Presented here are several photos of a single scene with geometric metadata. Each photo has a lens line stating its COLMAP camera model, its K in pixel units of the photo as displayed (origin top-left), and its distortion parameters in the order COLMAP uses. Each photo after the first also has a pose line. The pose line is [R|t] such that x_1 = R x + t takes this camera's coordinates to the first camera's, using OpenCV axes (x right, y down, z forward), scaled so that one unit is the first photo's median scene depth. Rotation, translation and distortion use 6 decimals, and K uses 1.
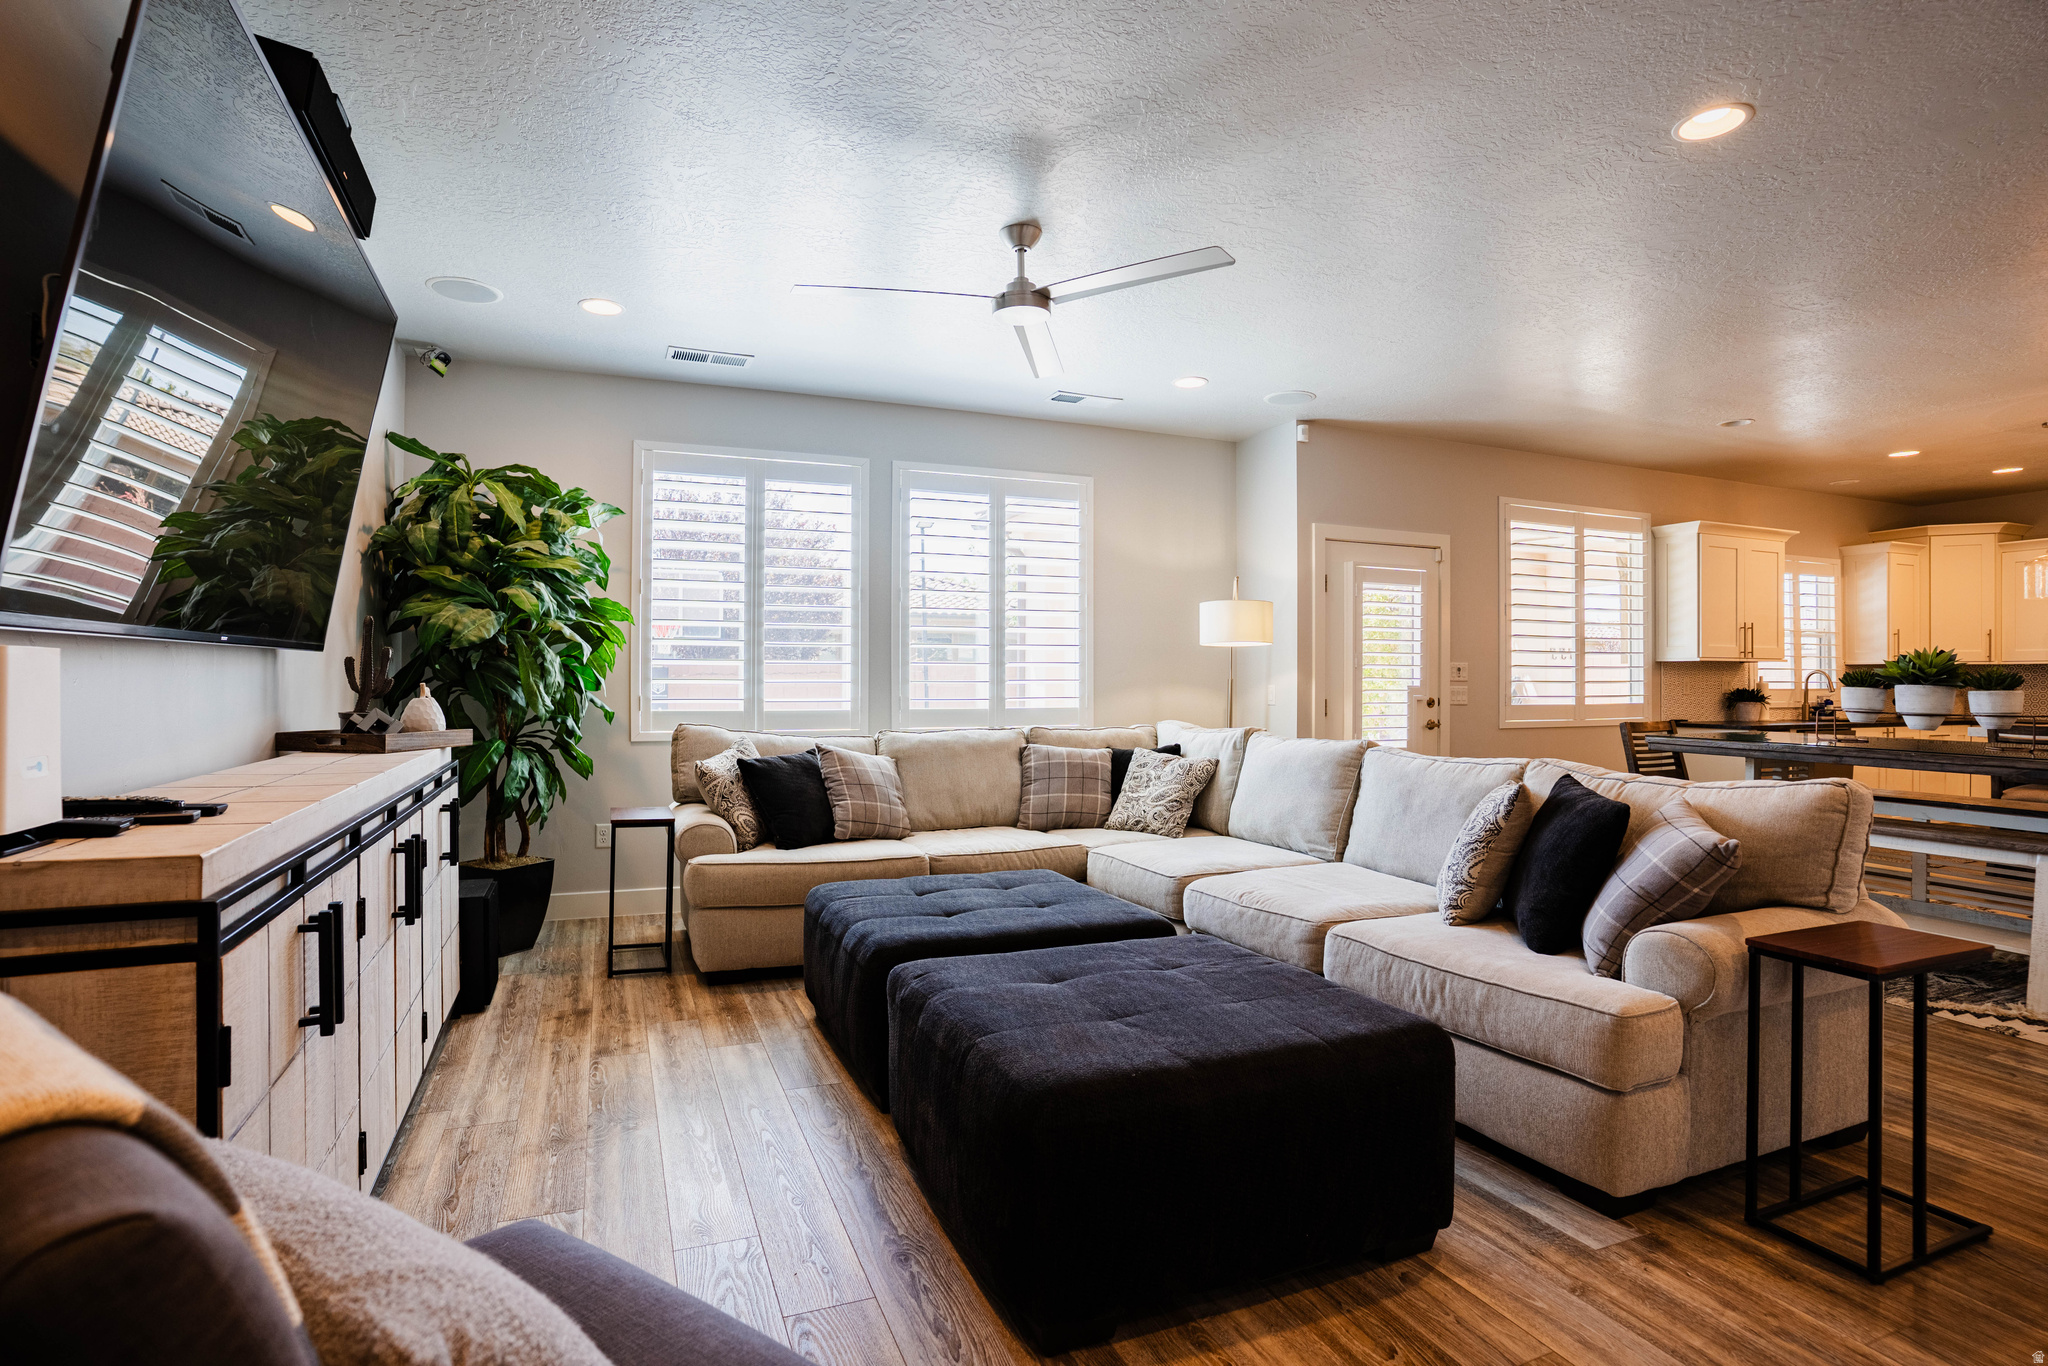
lens RADIAL K [[990.9, 0, 1022.9], [0, 990.9, 671.2], [0, 0, 1]] dist [-0.046651, 0.008469]
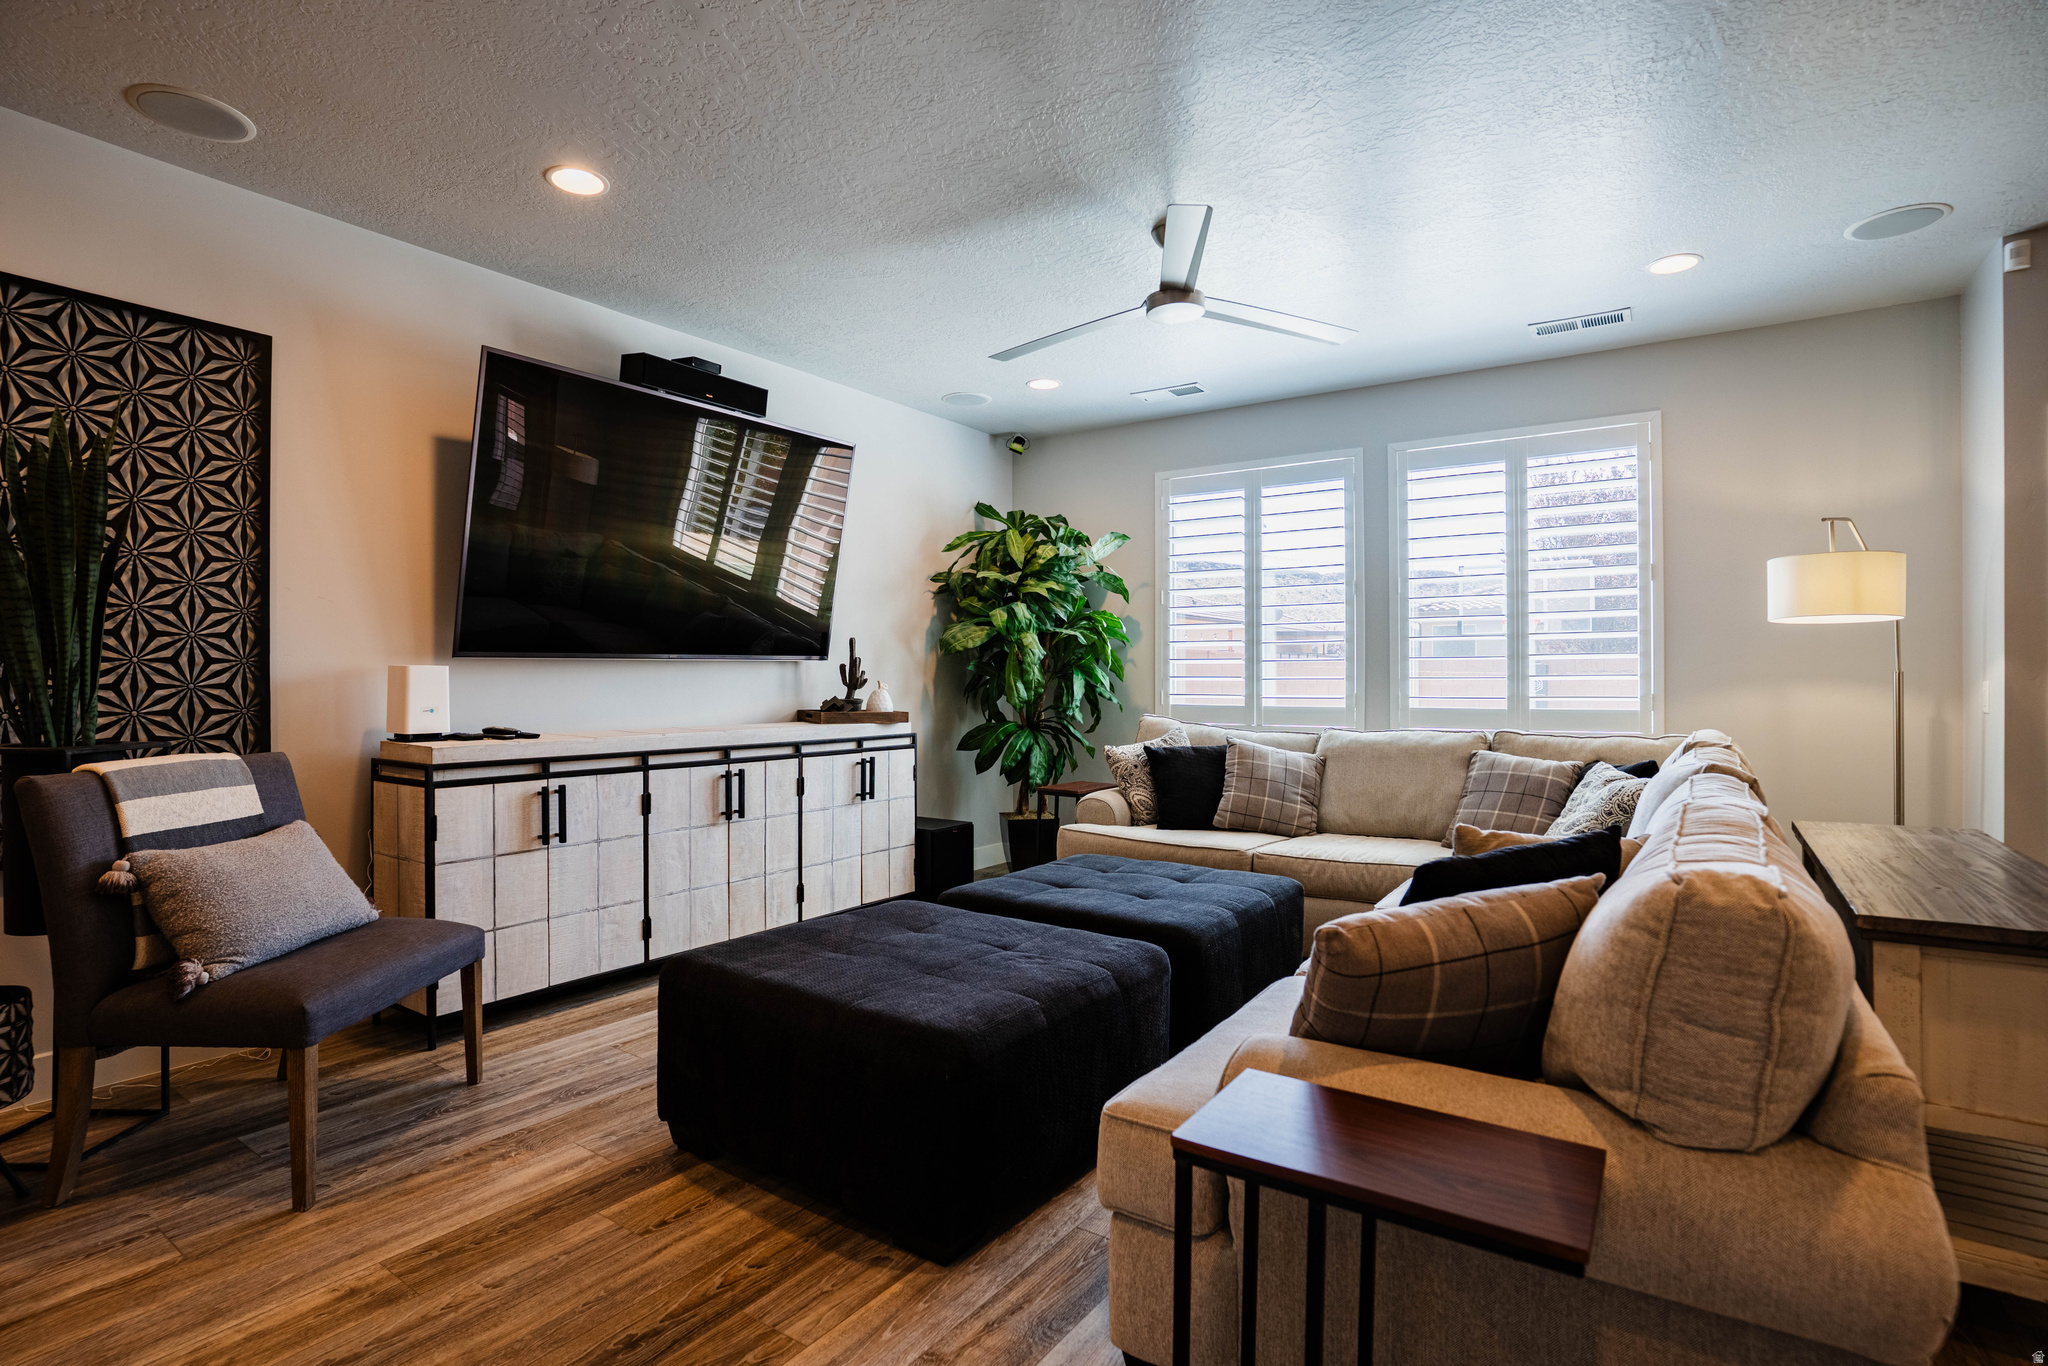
lens RADIAL K [[990.9, 0, 1031.7], [0, 990.9, 686.3], [0, 0, 1]] dist [-0.046651, 0.008469]
pose [[0.551774, 0.007178, -0.833963, 0.561402], [0.010058, 0.999833, 0.015261, 0.000358], [0.833933, -0.016808, 0.551610, 0.237617]]
